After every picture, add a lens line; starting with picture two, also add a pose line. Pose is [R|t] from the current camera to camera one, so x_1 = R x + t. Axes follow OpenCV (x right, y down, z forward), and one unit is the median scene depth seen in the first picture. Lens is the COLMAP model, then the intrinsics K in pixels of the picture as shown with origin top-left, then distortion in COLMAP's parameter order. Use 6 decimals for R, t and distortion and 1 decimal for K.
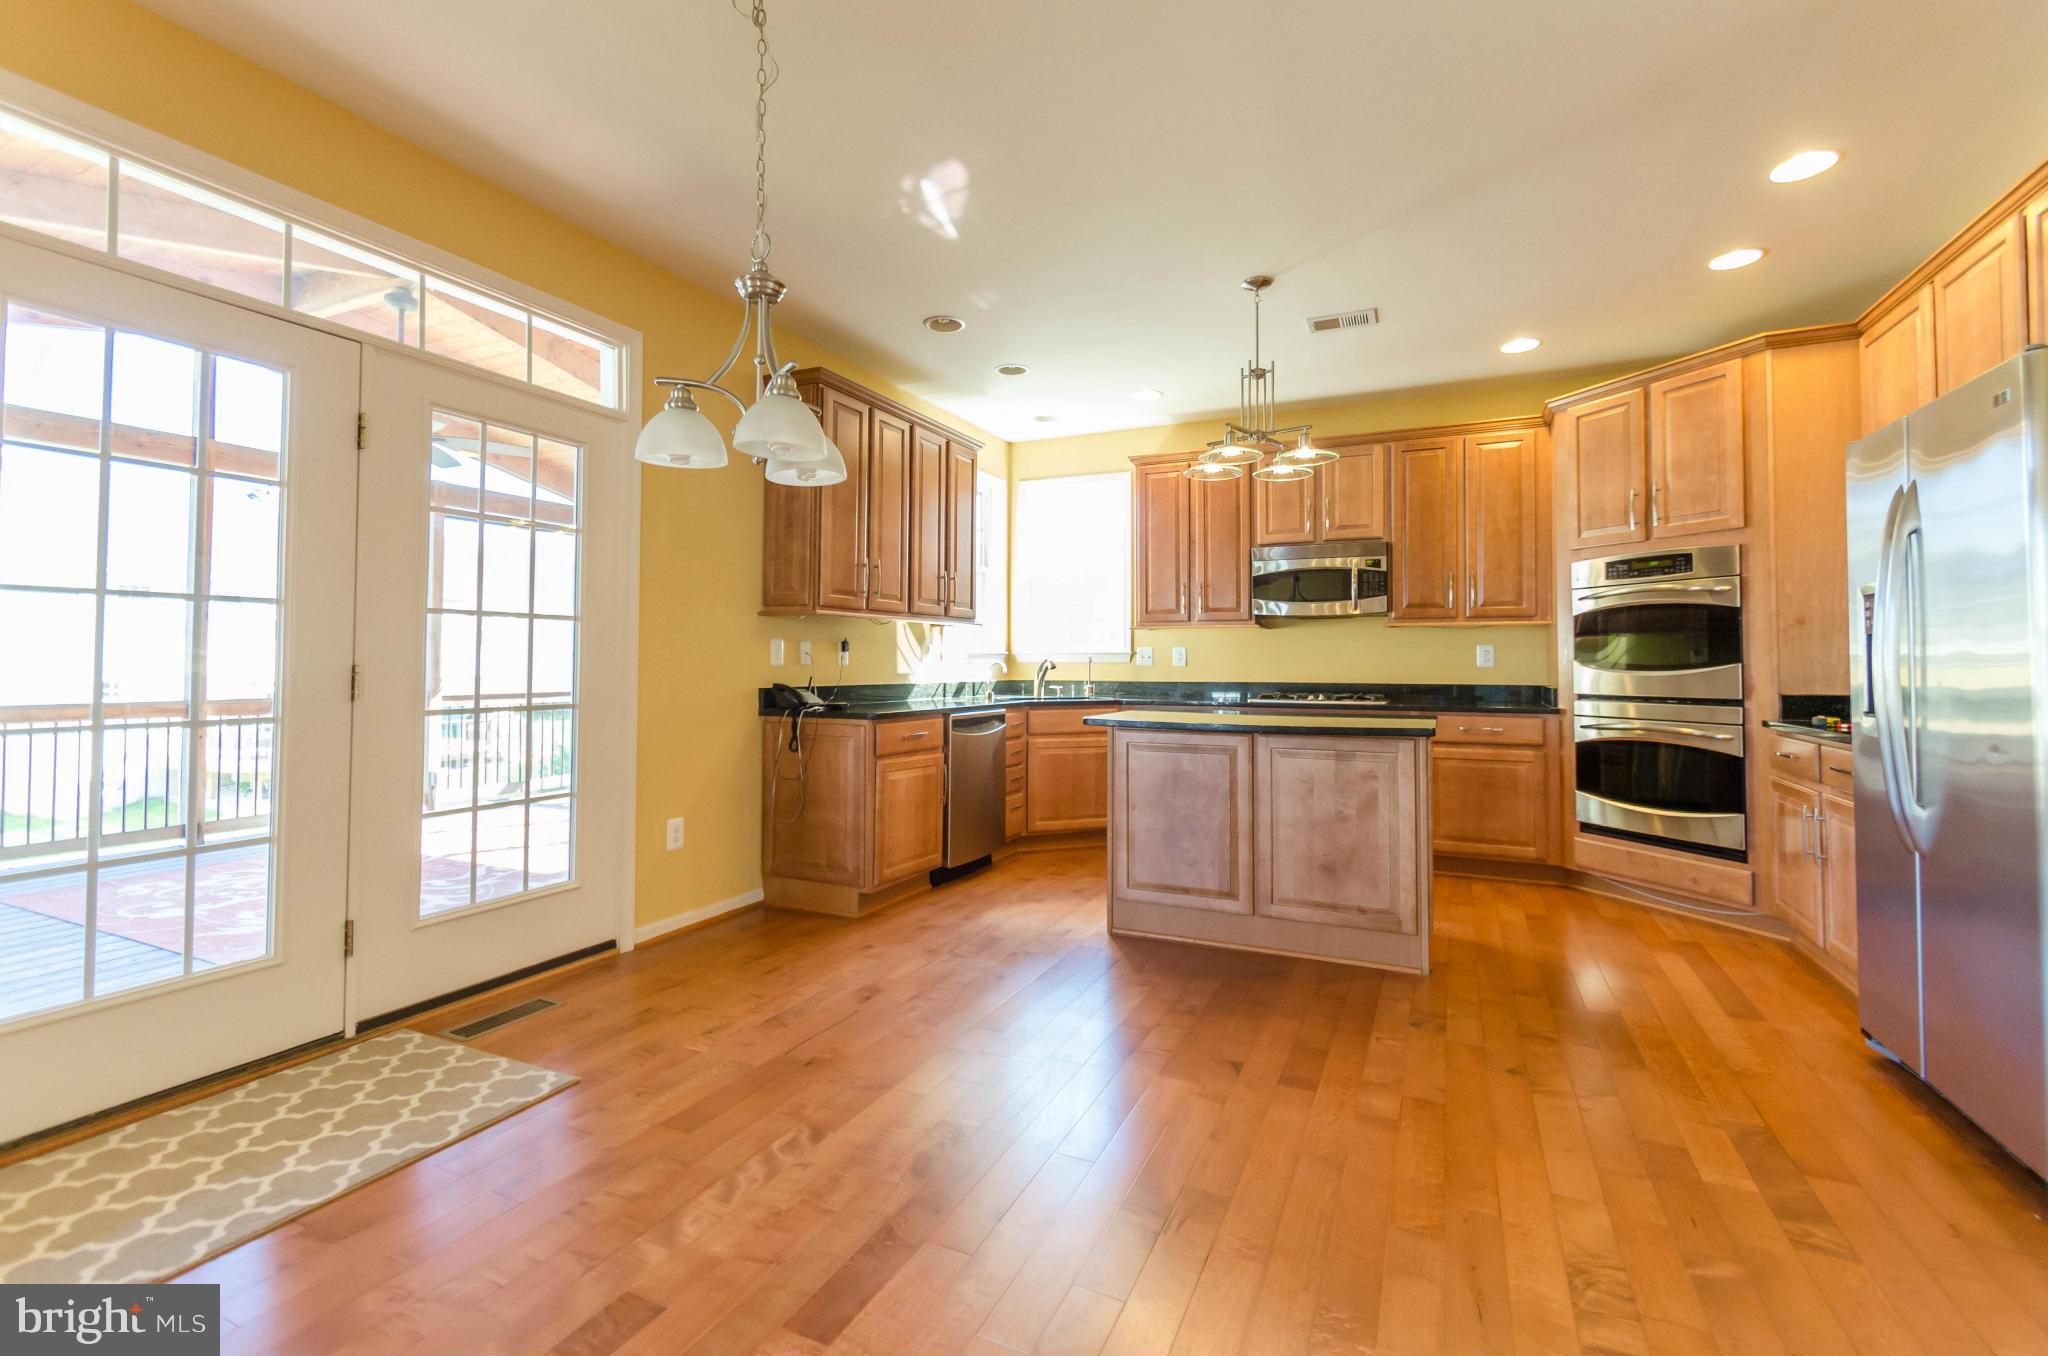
lens RADIAL K [[898.5, 0, 1017.1], [0, 898.5, 643.3], [0, 0, 1]] dist [0.001360, -0.001188]
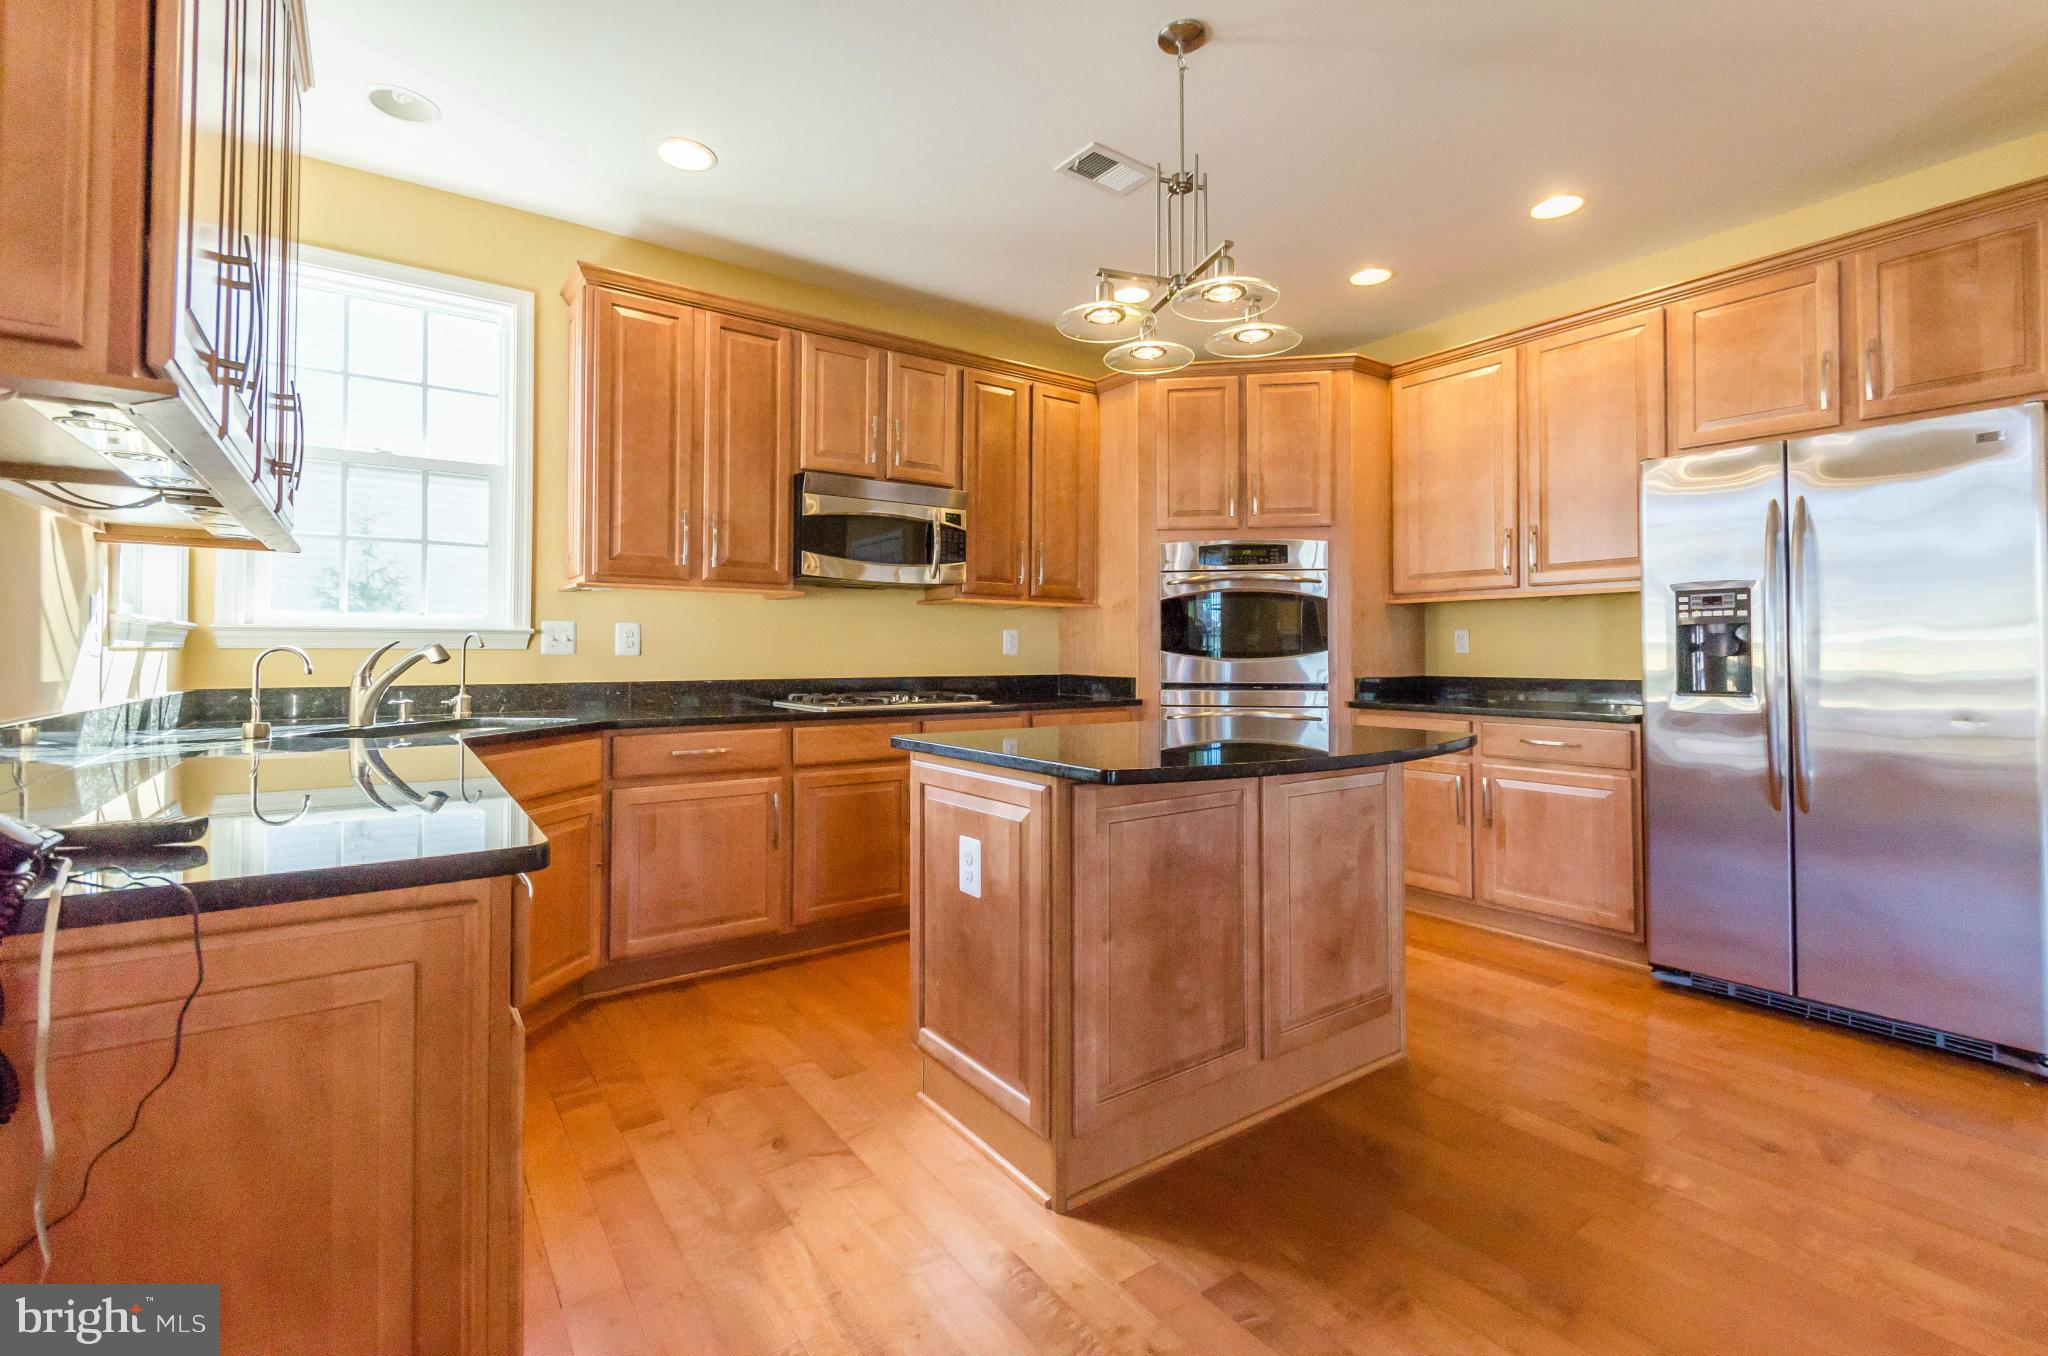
lens RADIAL K [[898.5, 0, 1016.1], [0, 898.5, 642.5], [0, 0, 1]] dist [0.001360, -0.001188]
pose [[0.484925, 0.008885, 0.874511, -0.295445], [-0.019314, 0.999813, 0.000552, 0.017099], [-0.874342, -0.017158, 0.485006, 0.716605]]
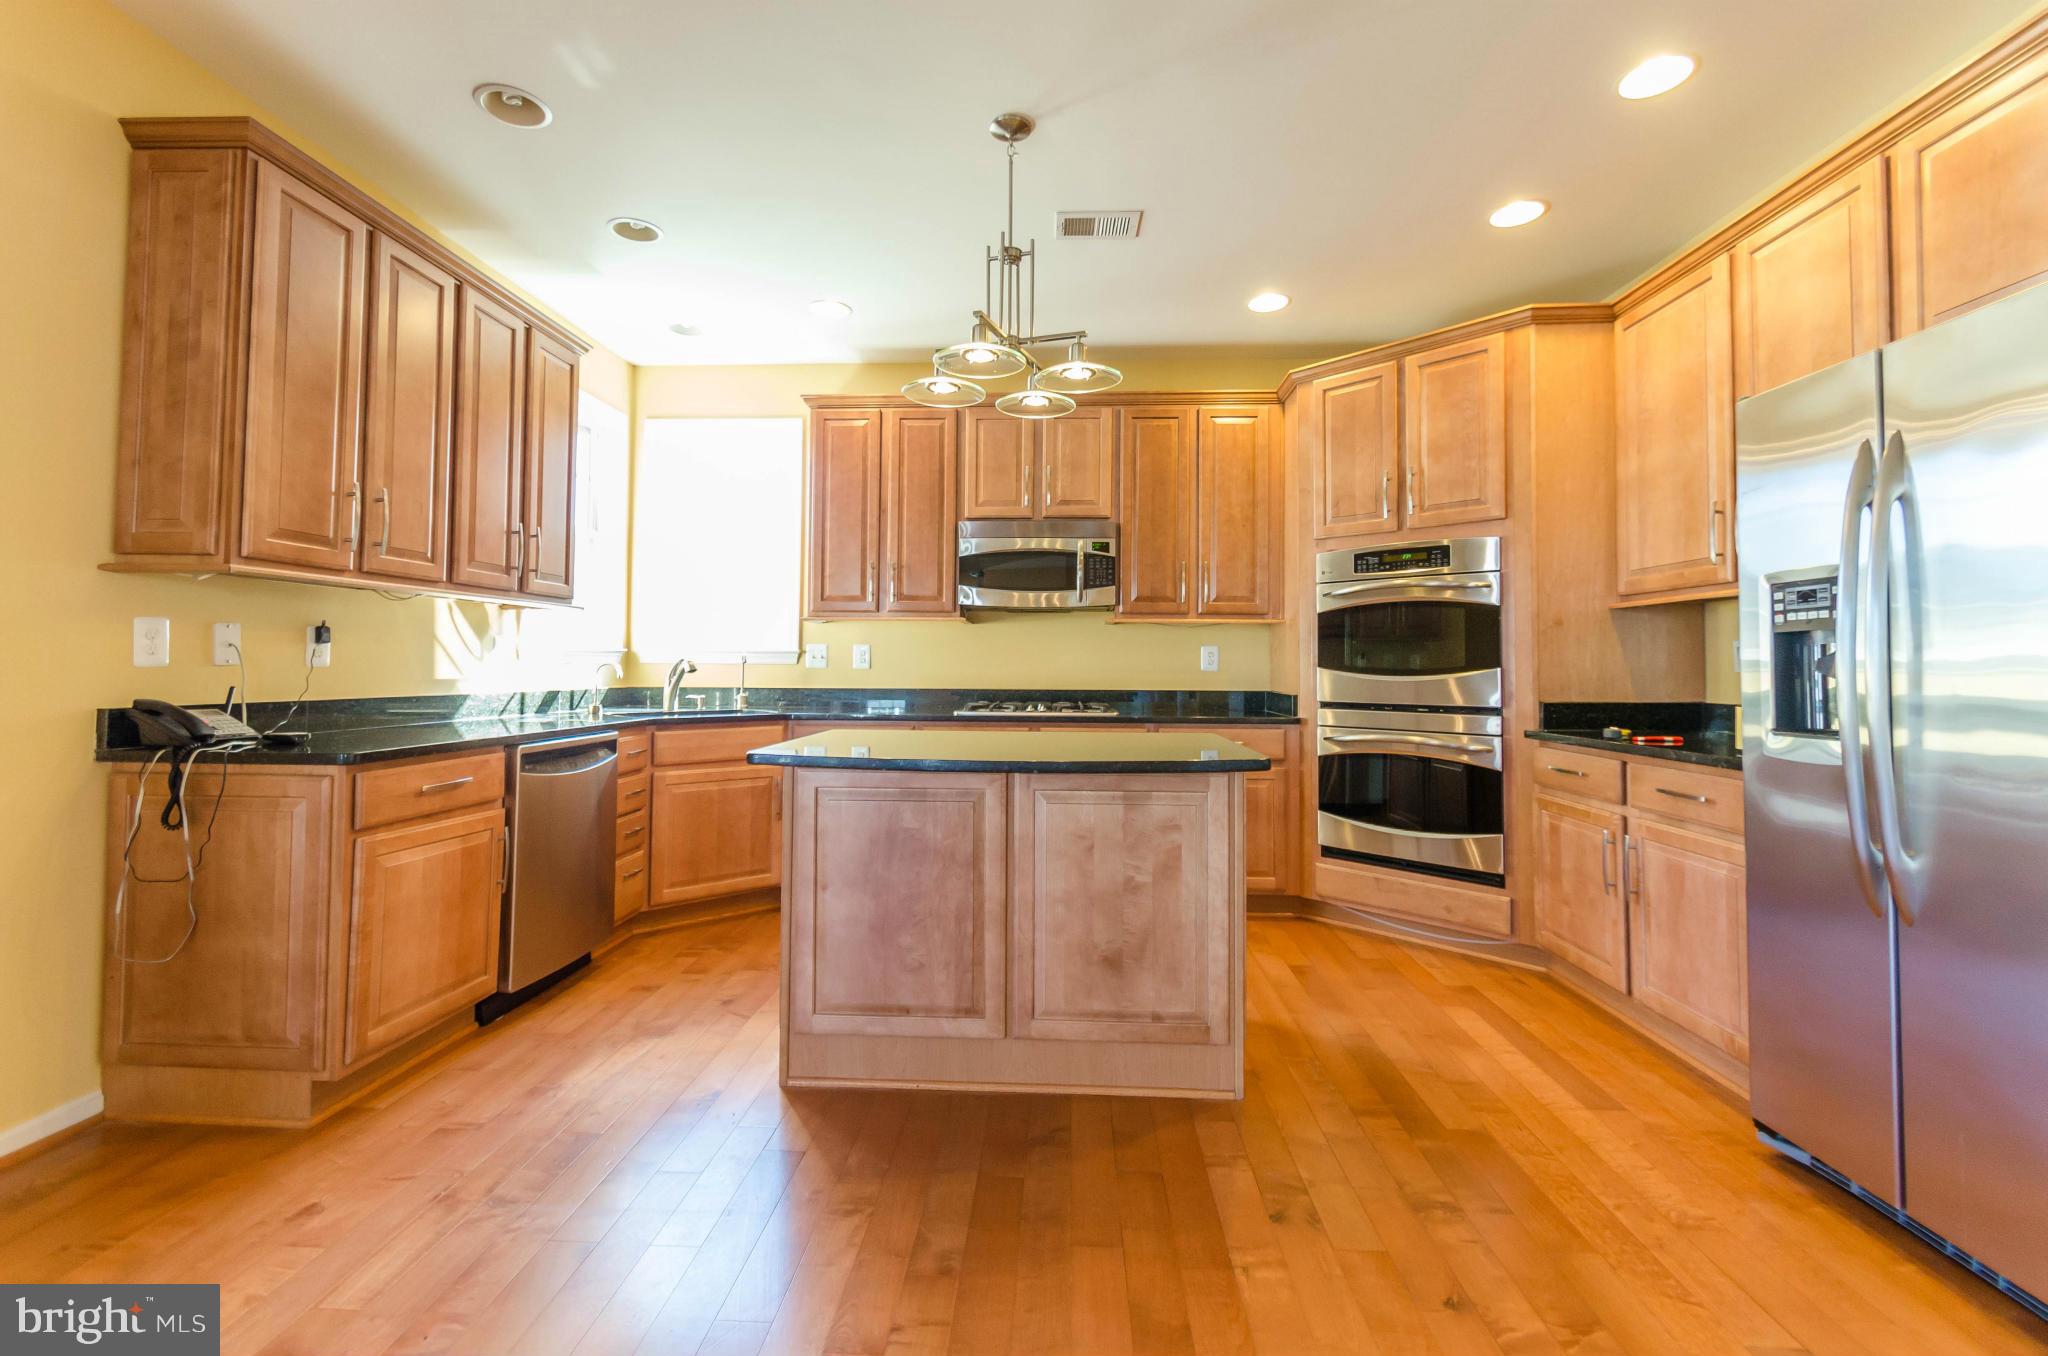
lens RADIAL K [[898.5, 0, 1021.0], [0, 898.5, 640.2], [0, 0, 1]] dist [0.001360, -0.001188]
pose [[0.922985, 0.014974, 0.384544, 0.007828], [-0.012767, 0.999884, -0.008291, 0.007157], [-0.384624, 0.002743, 0.923069, 0.311695]]
